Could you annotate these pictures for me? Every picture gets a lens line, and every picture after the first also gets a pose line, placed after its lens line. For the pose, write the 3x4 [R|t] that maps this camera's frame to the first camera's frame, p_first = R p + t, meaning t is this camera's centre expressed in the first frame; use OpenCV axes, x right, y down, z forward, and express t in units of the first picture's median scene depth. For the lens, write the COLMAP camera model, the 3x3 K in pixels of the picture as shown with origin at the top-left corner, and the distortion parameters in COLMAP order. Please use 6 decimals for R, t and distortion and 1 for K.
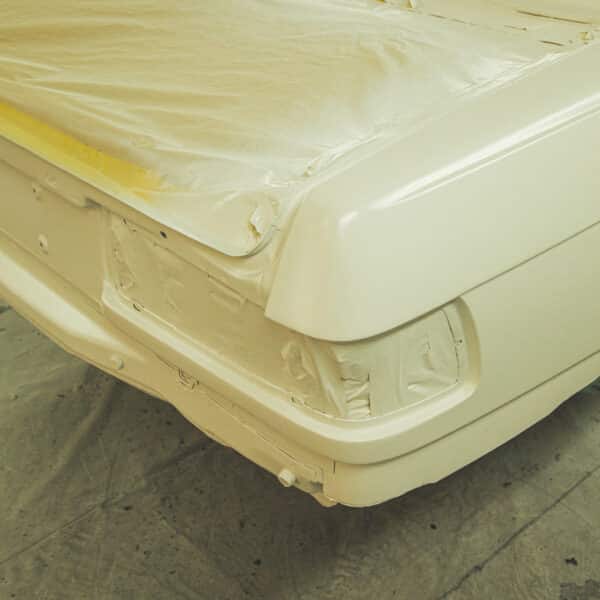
lens RADIAL K [[897.1, 0, 298.7], [0, 897.1, 299.0], [0, 0, 1]] dist [0.027814, 0.000000]
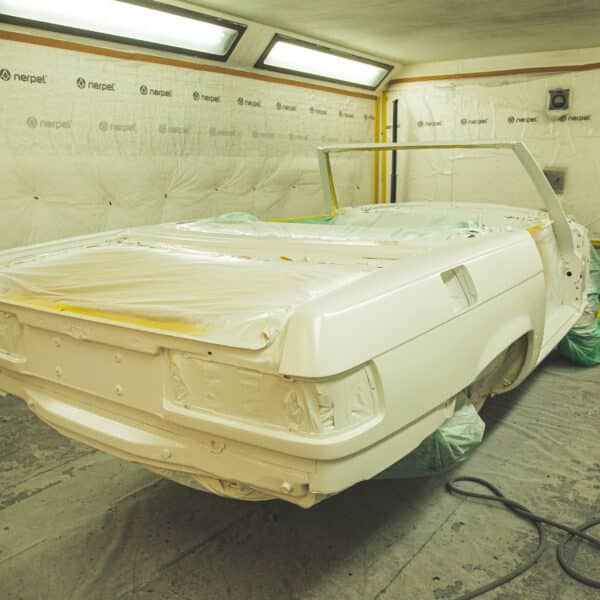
lens RADIAL K [[631.2, 0, 283.8], [0, 631.2, 298.3], [0, 0, 1]] dist [-0.087900, 0.000000]
pose [[0.980543, -0.042939, 0.191550, -0.161522], [0.115532, 0.915121, -0.386271, 0.228750], [-0.158705, 0.400886, 0.902277, -0.167539]]
